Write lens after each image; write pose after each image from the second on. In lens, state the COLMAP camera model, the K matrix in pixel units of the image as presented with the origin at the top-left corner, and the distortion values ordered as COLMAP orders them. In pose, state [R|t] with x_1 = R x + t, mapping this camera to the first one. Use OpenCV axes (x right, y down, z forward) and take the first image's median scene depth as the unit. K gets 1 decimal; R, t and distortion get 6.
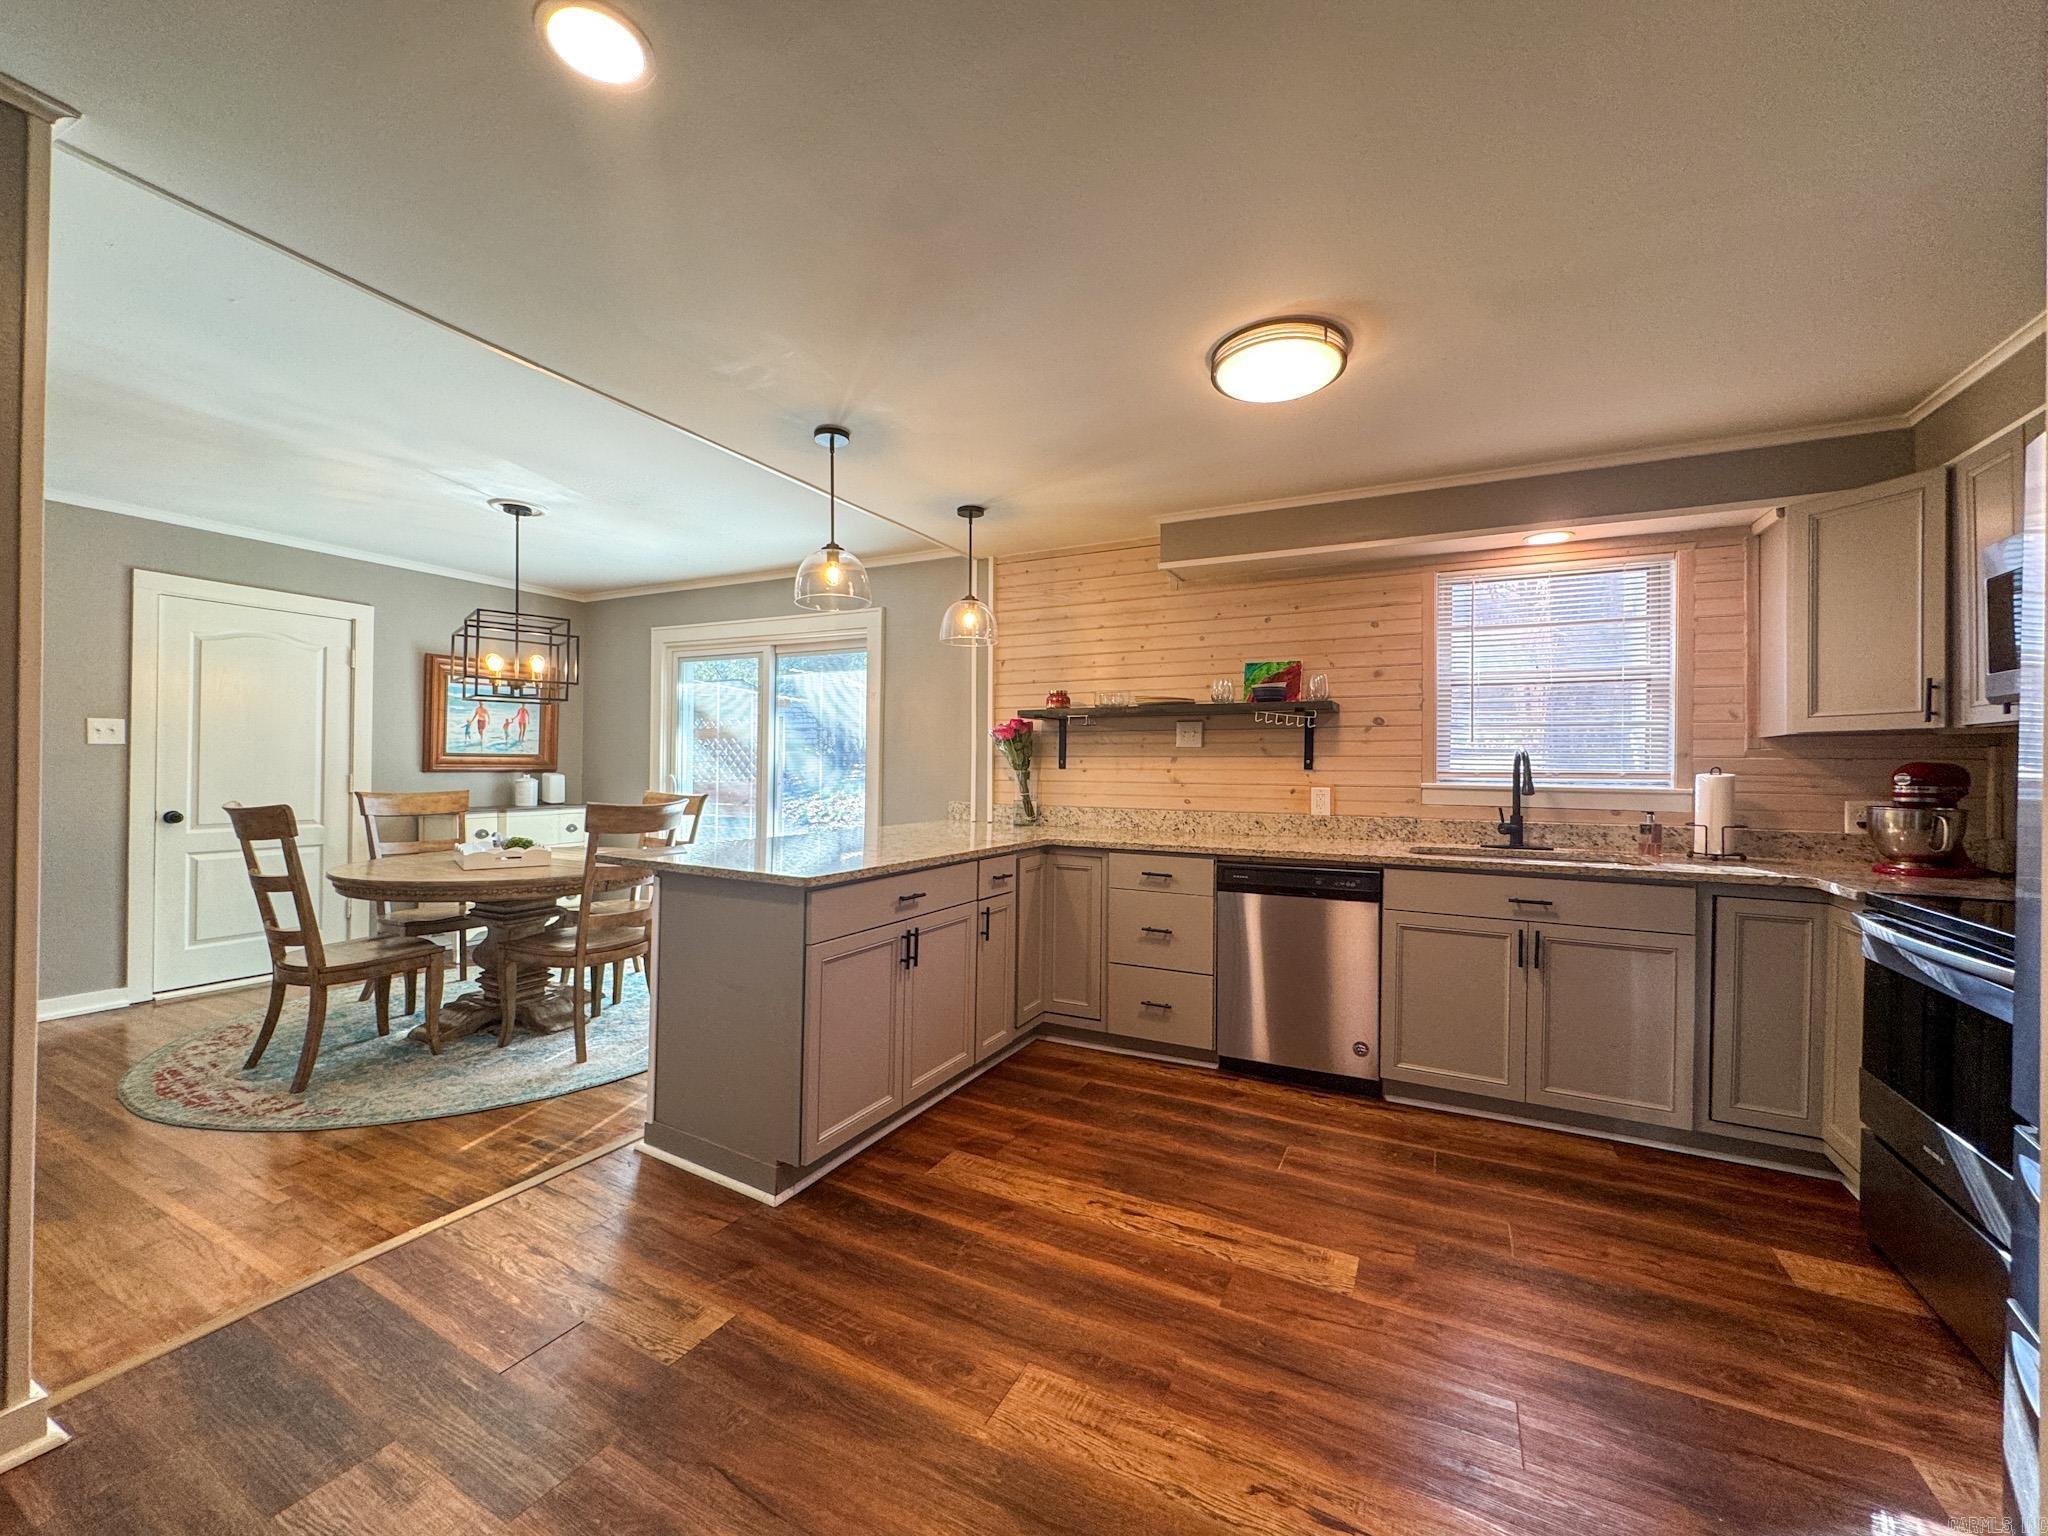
lens RADIAL K [[817.1, 0, 1027.3], [0, 817.1, 770.3], [0, 0, 1]] dist [-0.001171, -0.000032]
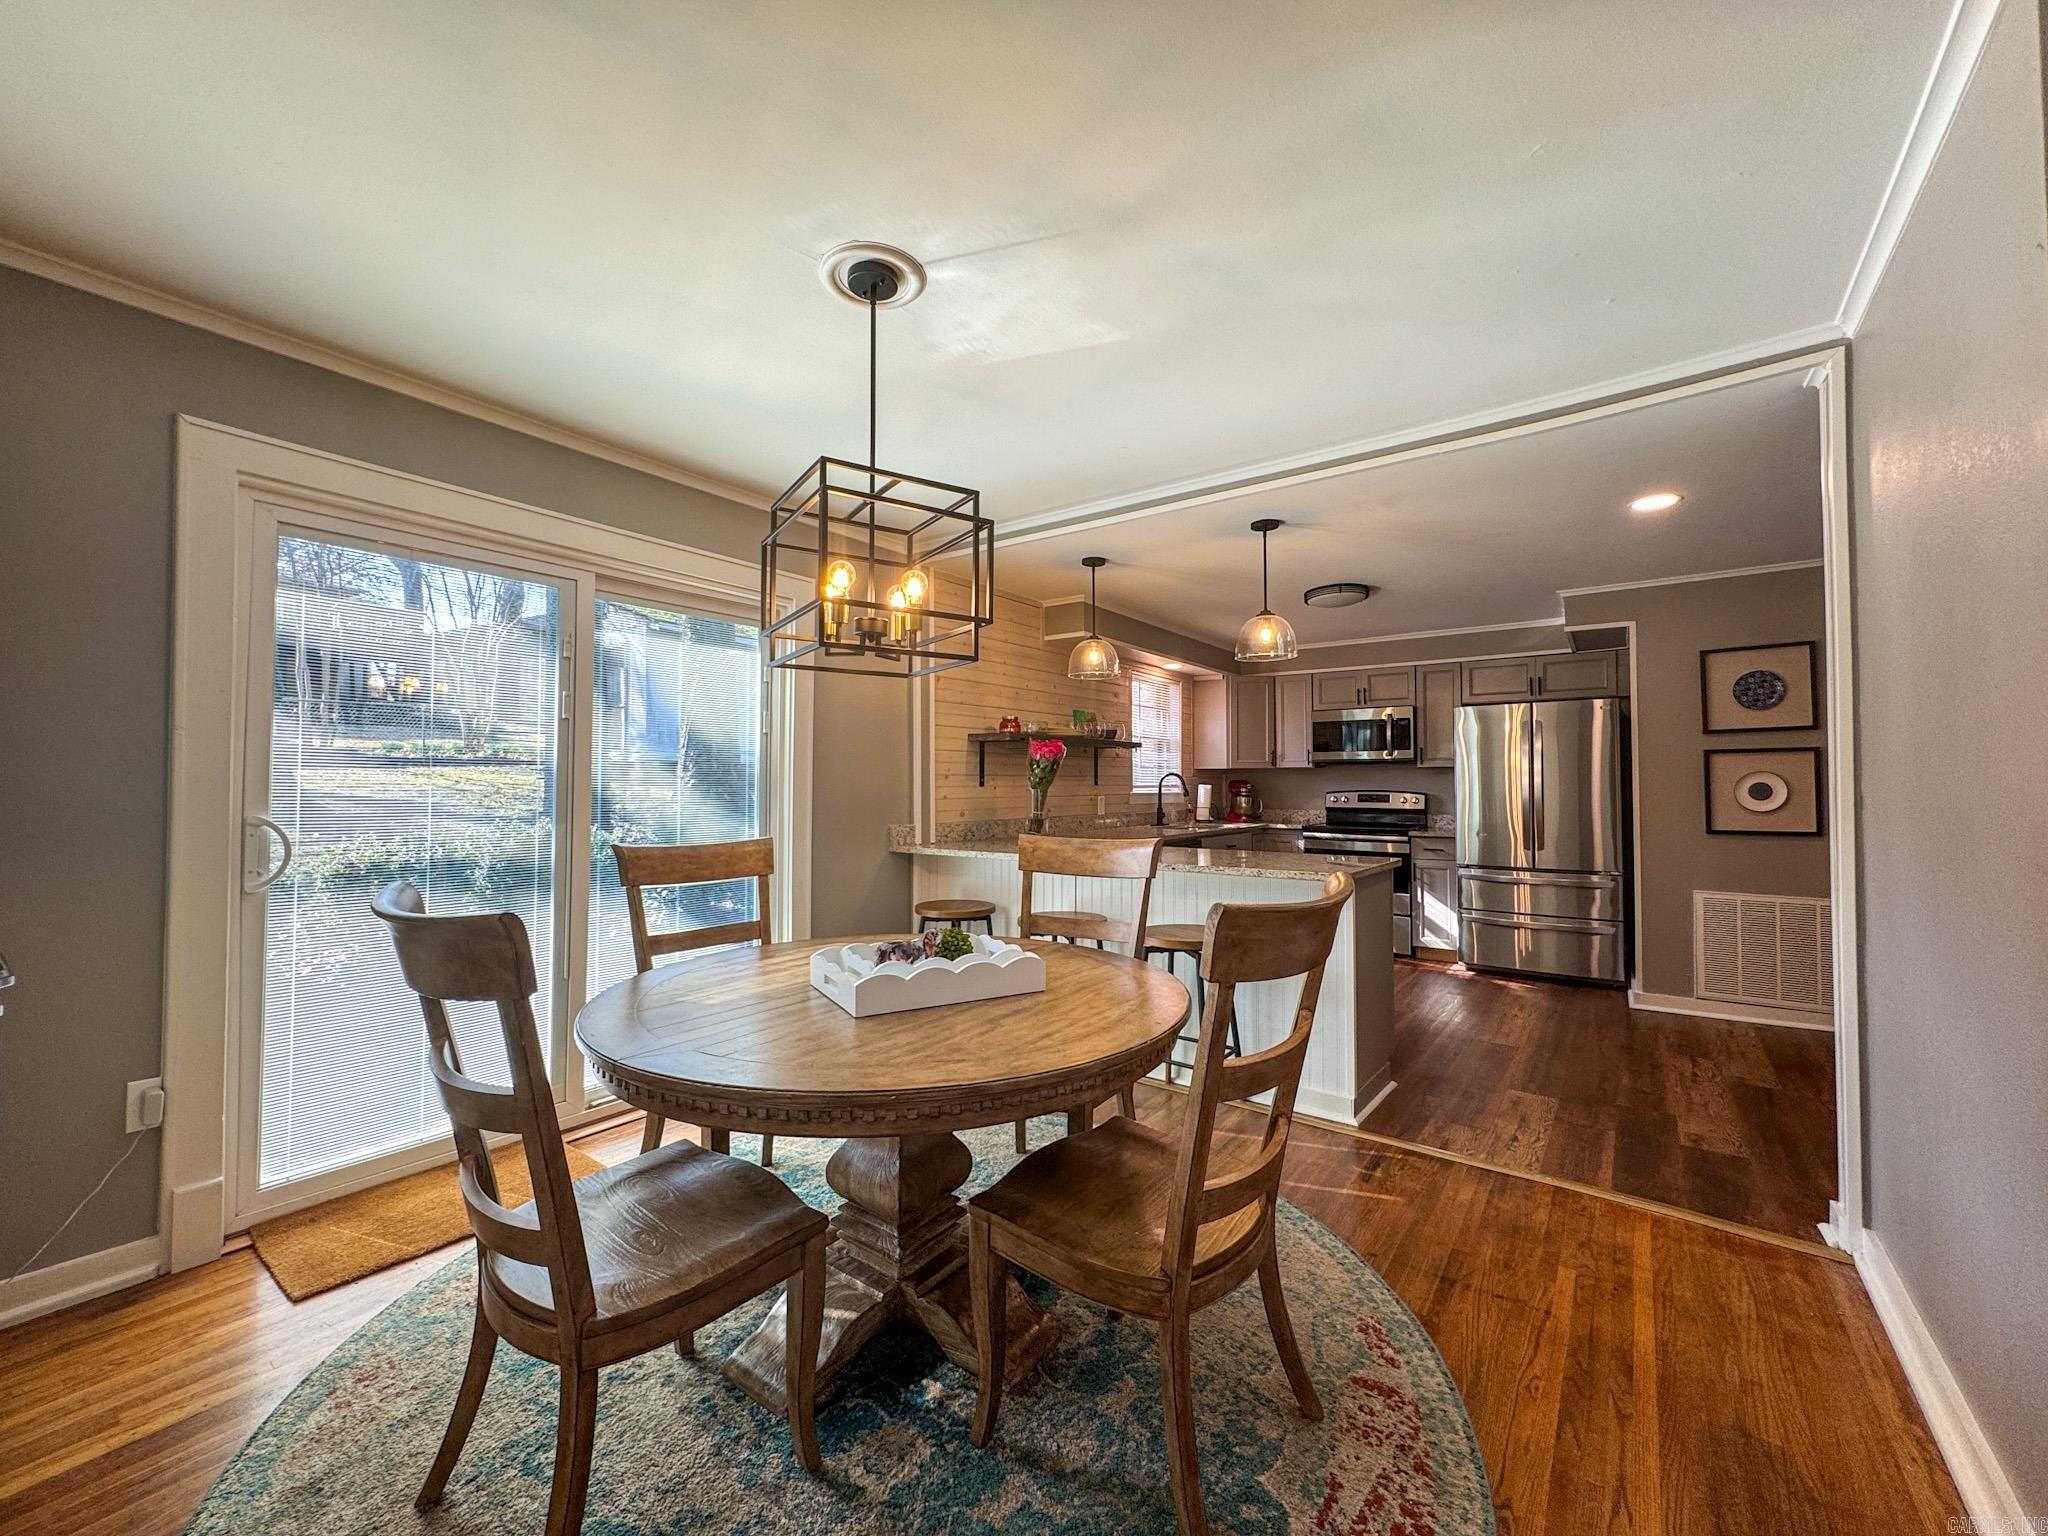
lens RADIAL K [[817.1, 0, 1028.9], [0, 817.1, 765.2], [0, 0, 1]] dist [-0.001171, -0.000032]
pose [[0.160272, 0.011586, 0.987005, -1.271032], [0.004450, 0.999912, -0.012460, -0.020574], [-0.987063, 0.006389, 0.160207, 0.957118]]
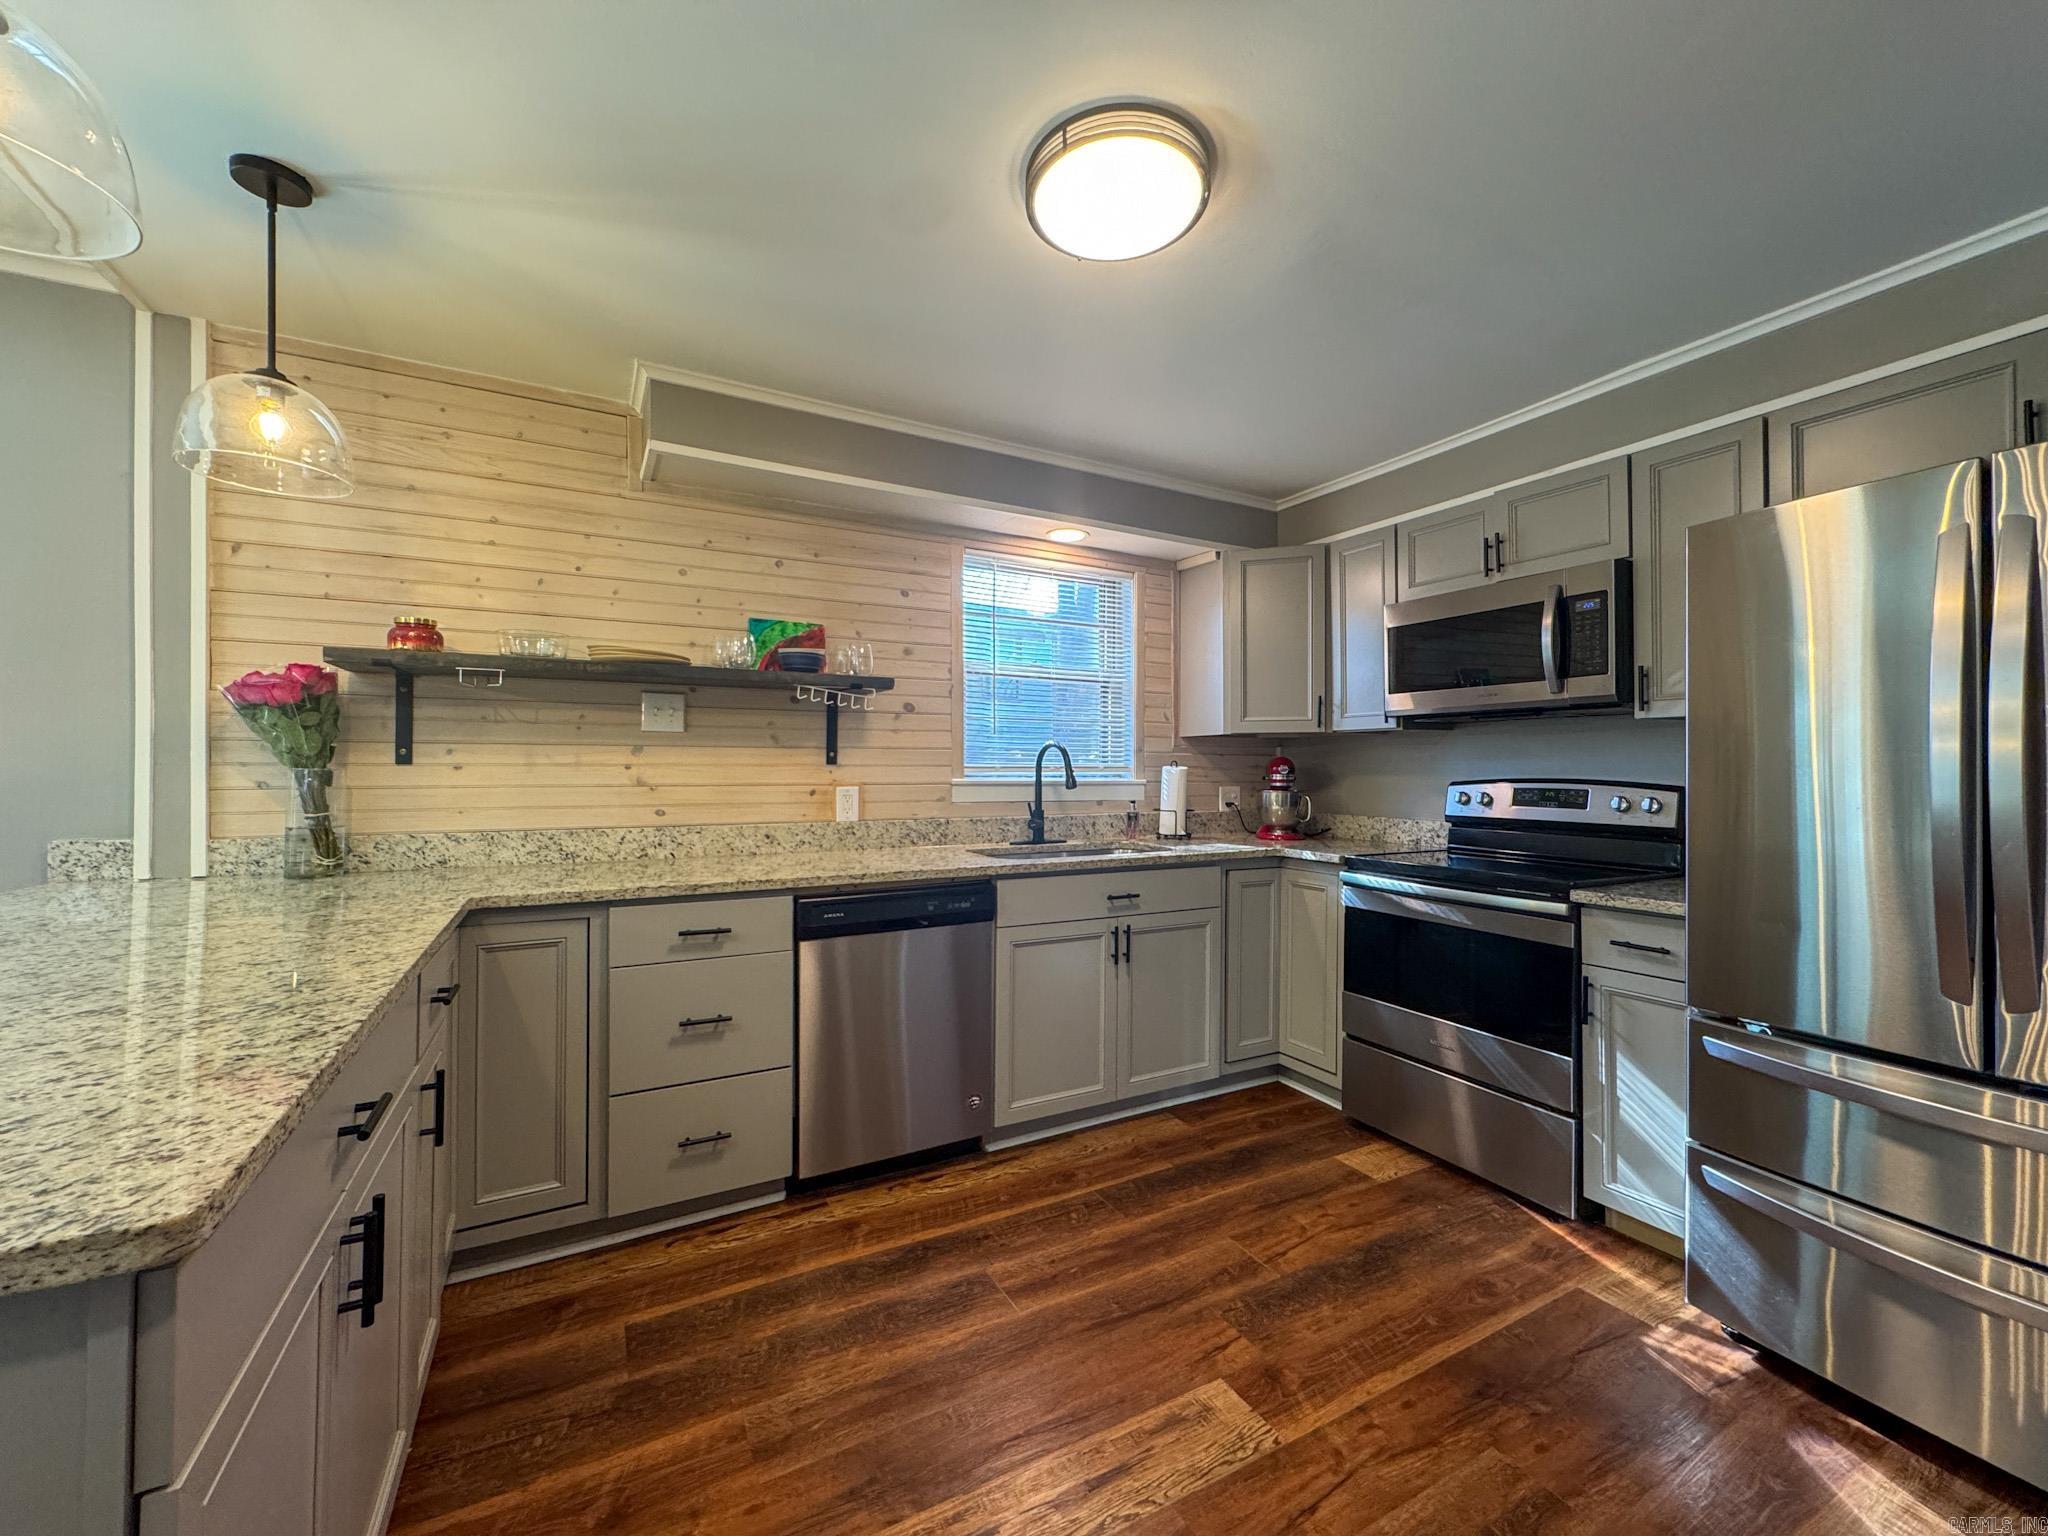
lens RADIAL K [[817.1, 0, 1024.2], [0, 817.1, 766.9], [0, 0, 1]] dist [-0.001171, -0.000032]
pose [[0.564063, -0.004907, 0.825717, -0.217504], [0.005450, 0.999983, 0.002220, 0.001027], [-0.825714, 0.003248, 0.564080, 0.439695]]
